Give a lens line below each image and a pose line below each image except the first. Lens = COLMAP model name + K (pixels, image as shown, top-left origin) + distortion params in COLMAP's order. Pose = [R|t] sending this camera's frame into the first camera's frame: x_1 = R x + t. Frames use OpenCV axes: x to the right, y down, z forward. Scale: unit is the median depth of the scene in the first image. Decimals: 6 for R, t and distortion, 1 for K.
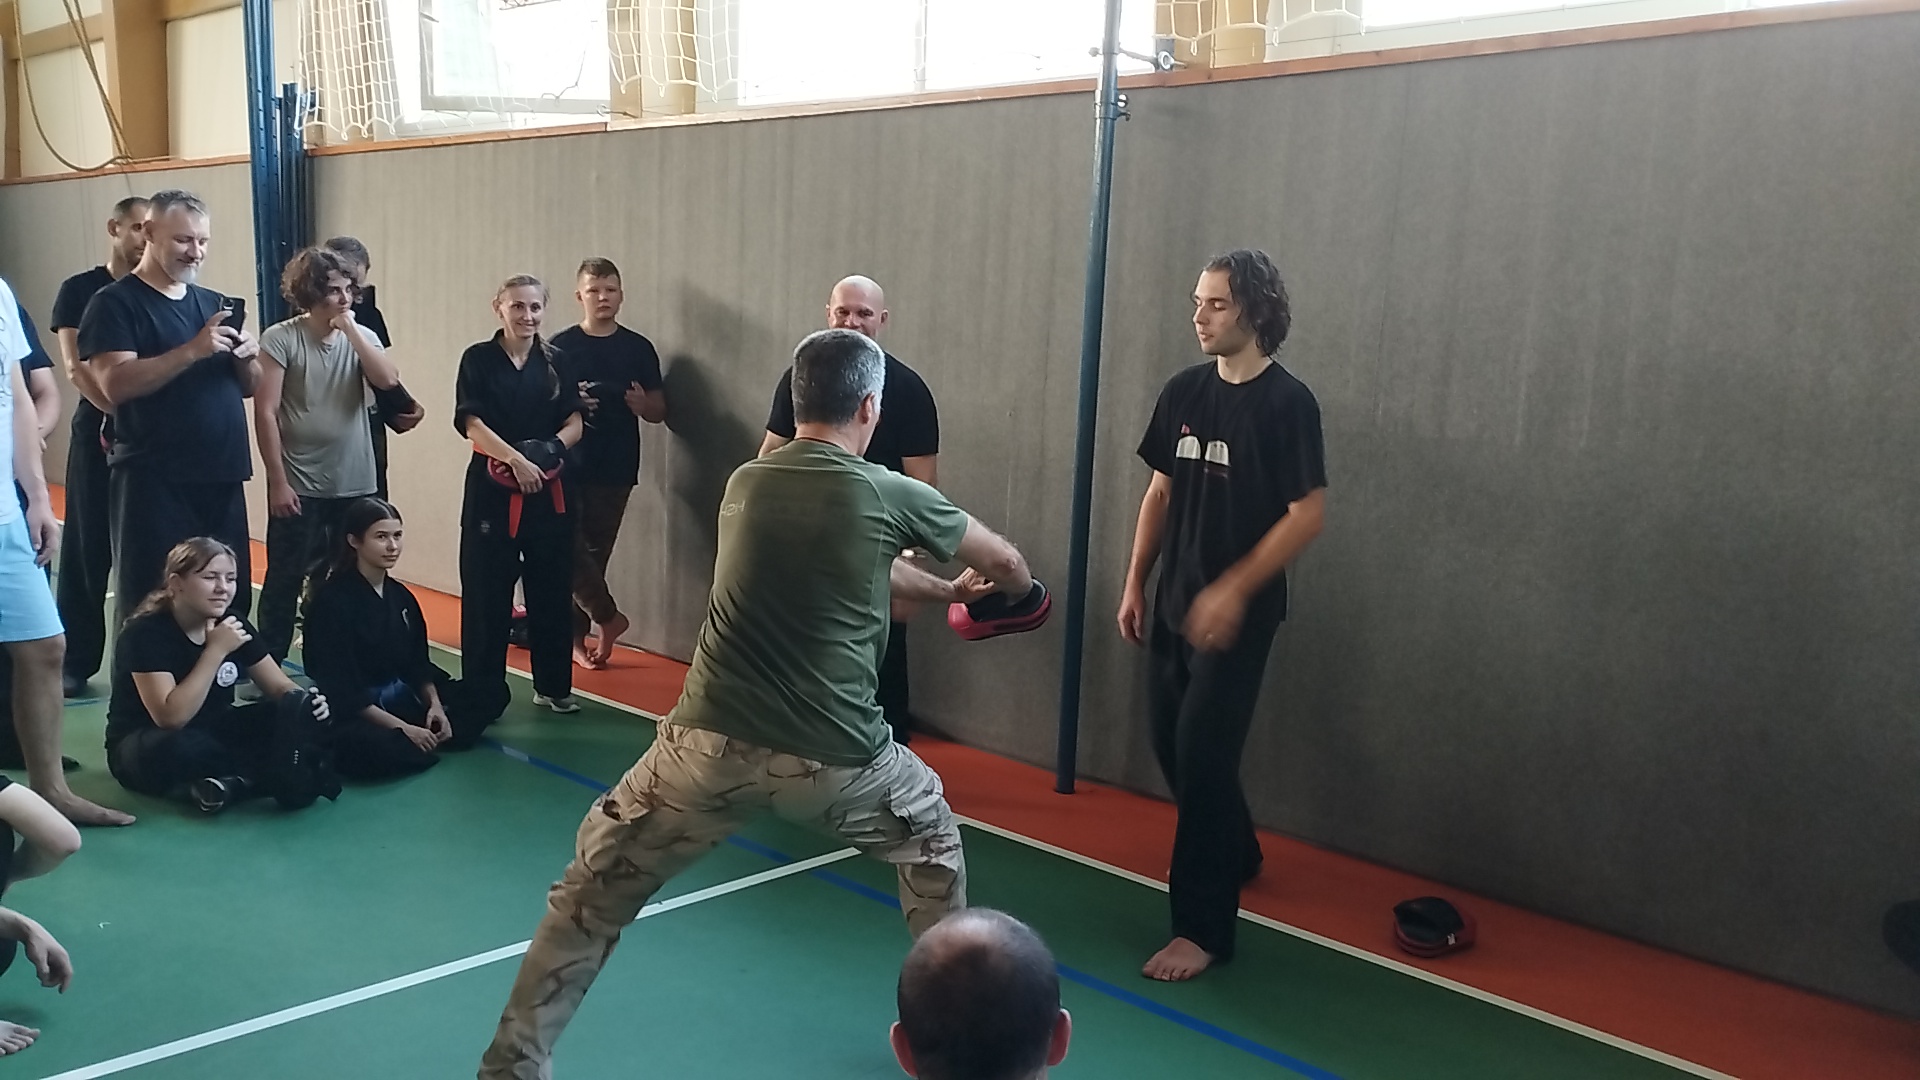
lens RADIAL K [[1576.6, 0, 954.7], [0, 1576.6, 553.5], [0, 0, 1]] dist [0.110700, -0.135219]
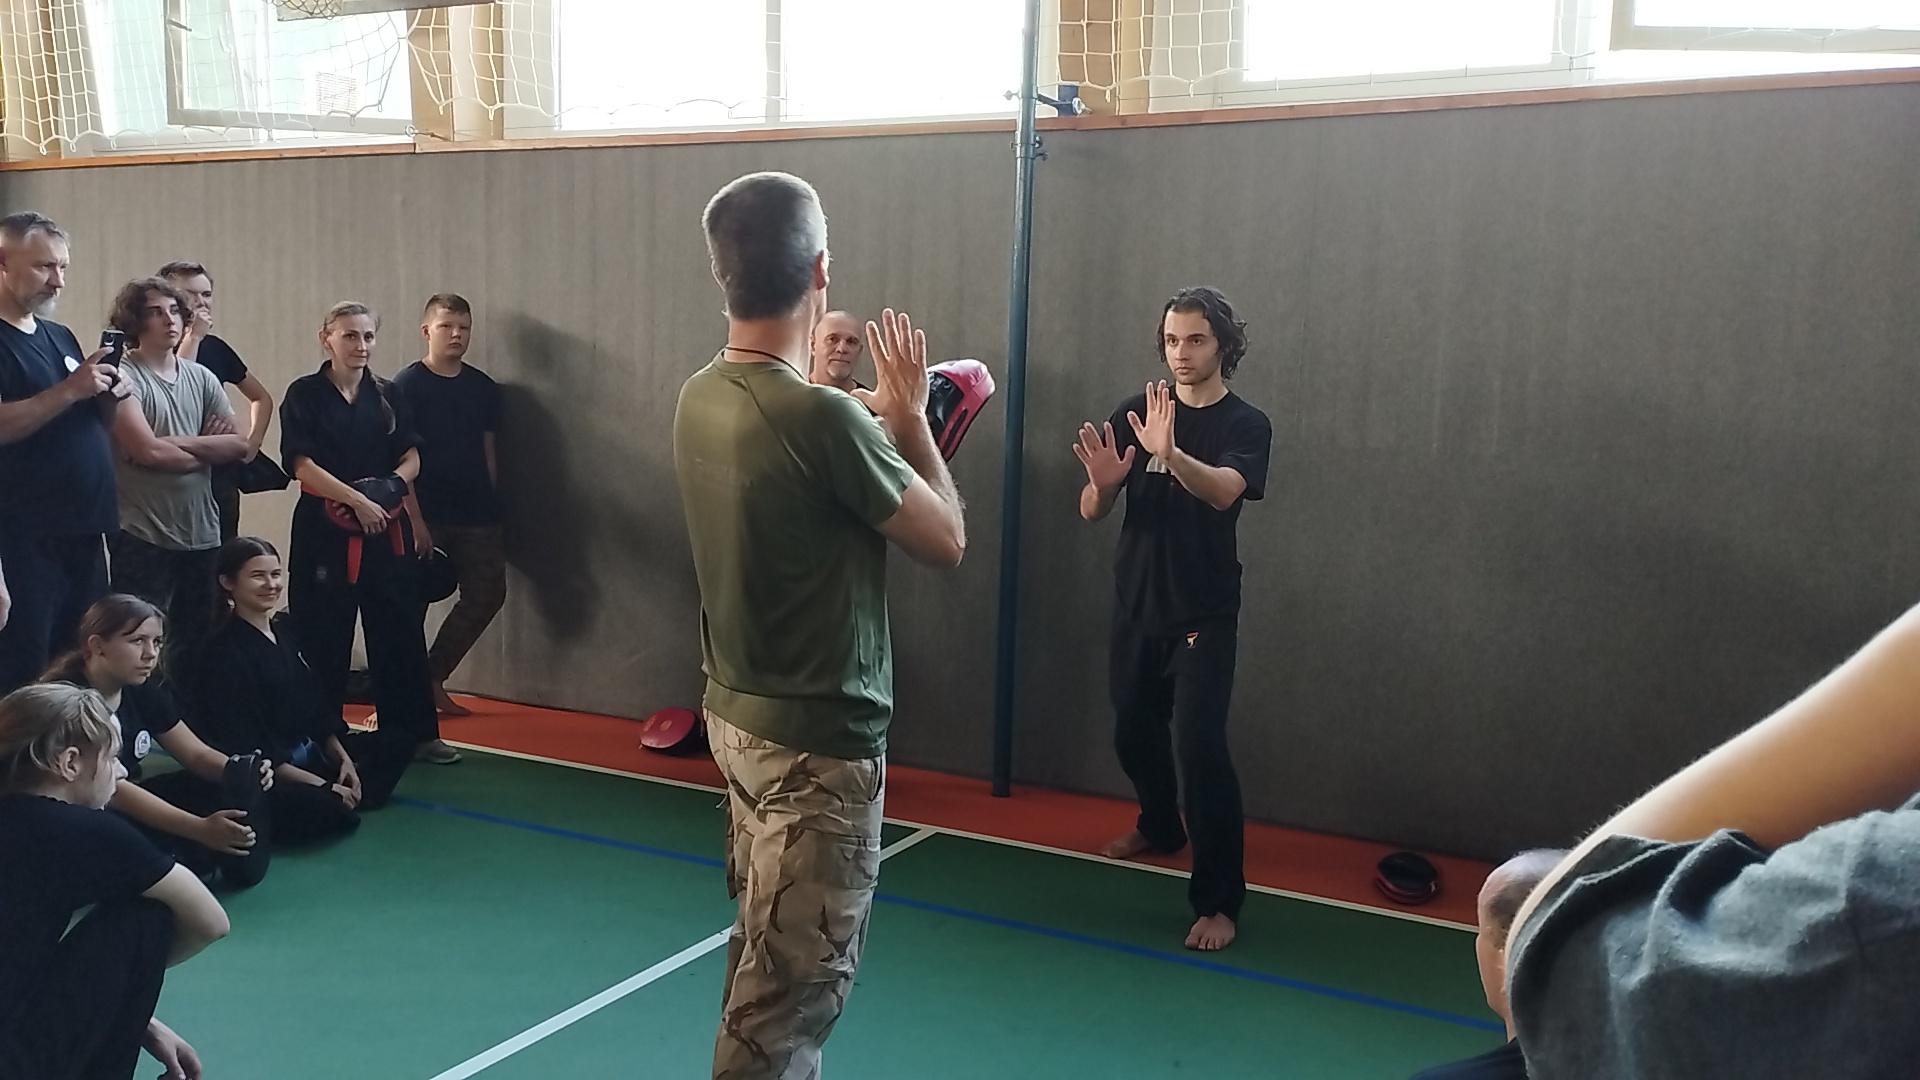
lens RADIAL K [[1576.6, 0, 953.4], [0, 1576.6, 554.5], [0, 0, 1]] dist [0.110700, -0.135219]
pose [[0.960513, -0.046594, 0.274305, -0.236223], [0.050466, 0.998701, -0.007072, -0.003114], [-0.273619, 0.020636, 0.961617, -0.003198]]
